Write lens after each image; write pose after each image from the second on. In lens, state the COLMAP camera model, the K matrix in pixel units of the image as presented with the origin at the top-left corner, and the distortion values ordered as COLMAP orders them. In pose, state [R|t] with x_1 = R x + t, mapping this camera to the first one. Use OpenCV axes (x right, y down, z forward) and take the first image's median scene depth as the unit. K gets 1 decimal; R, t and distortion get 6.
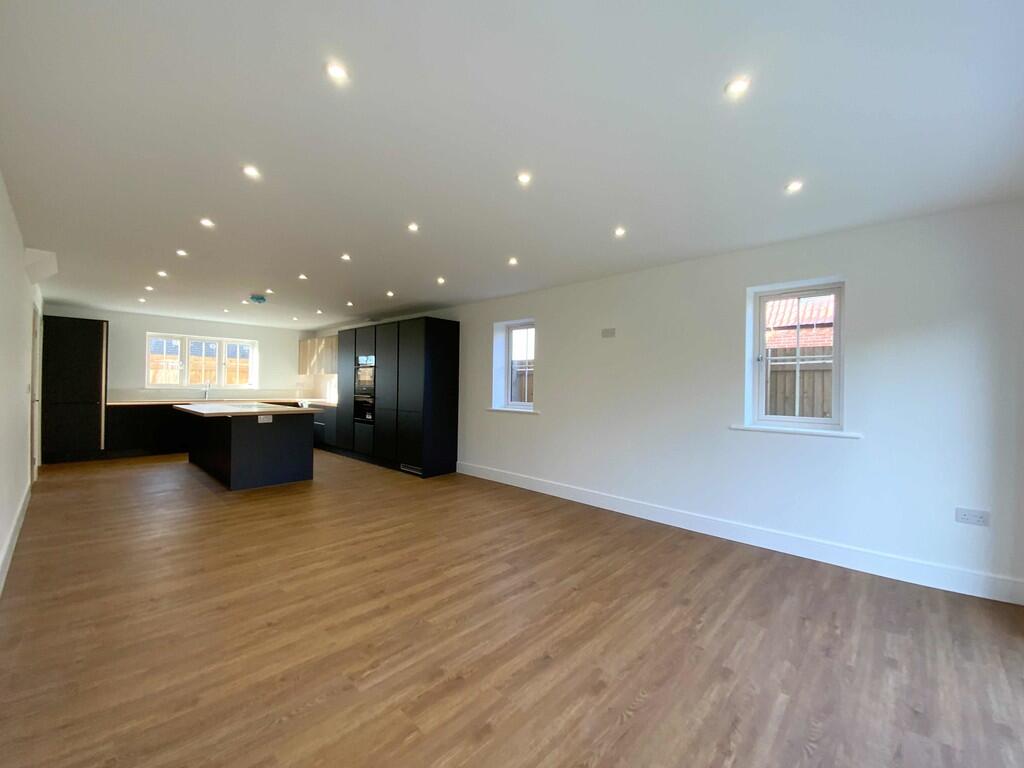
lens RADIAL K [[413.6, 0, 515.9], [0, 413.6, 382.7], [0, 0, 1]] dist [-0.002179, -0.004949]
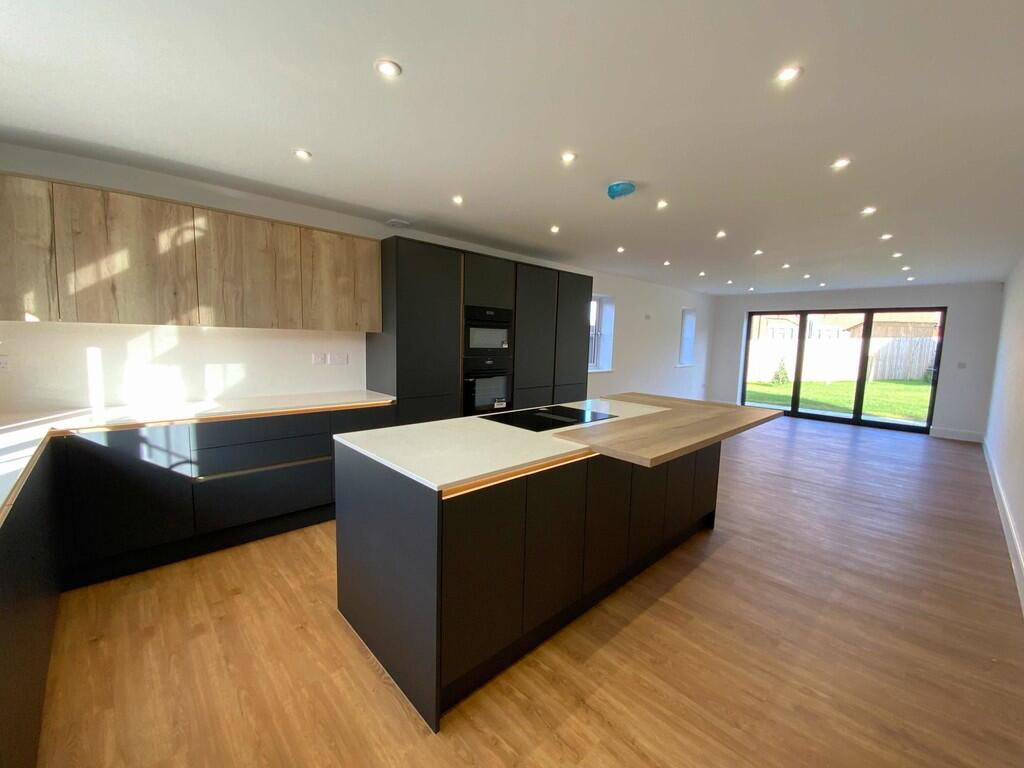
lens RADIAL K [[413.6, 0, 515.7], [0, 413.6, 385.9], [0, 0, 1]] dist [-0.002179, -0.004949]
pose [[0.055701, -0.120523, 0.991147, -0.846876], [-0.030821, 0.992007, 0.122360, -0.023429], [-0.997972, -0.037364, 0.051541, 0.812781]]
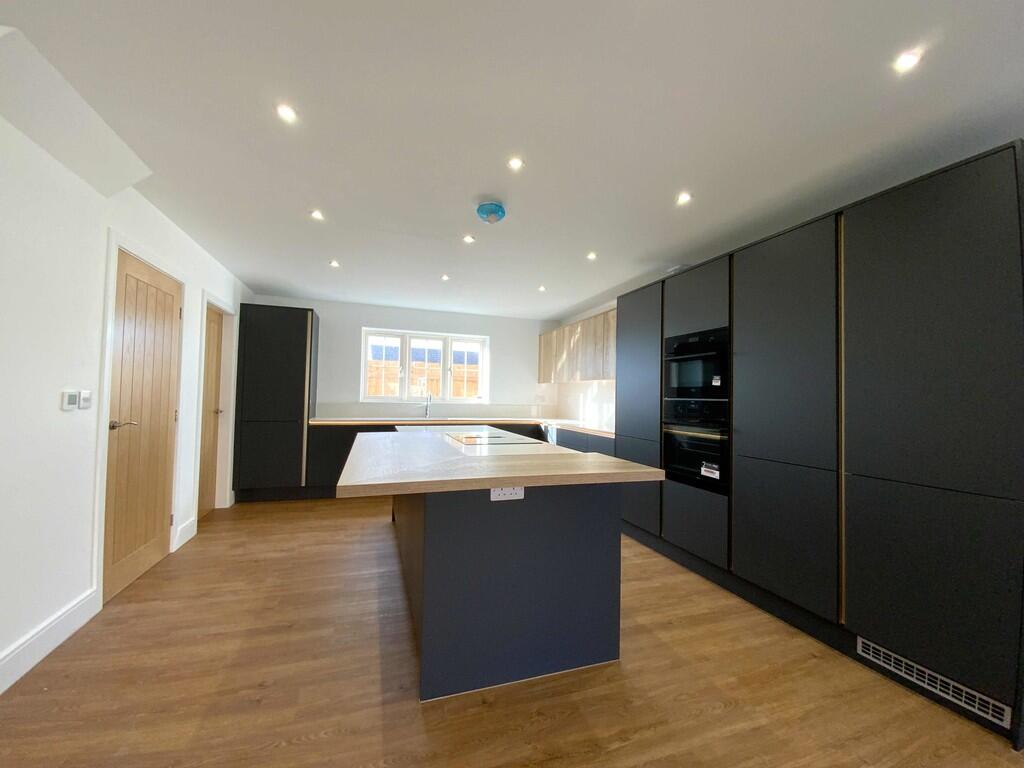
lens RADIAL K [[413.6, 0, 515.0], [0, 413.6, 382.8], [0, 0, 1]] dist [-0.002179, -0.004949]
pose [[0.882183, -0.014196, -0.470692, -0.285080], [-0.003683, 0.999307, -0.037040, 0.005372], [0.470892, 0.034410, 0.881520, 0.452250]]
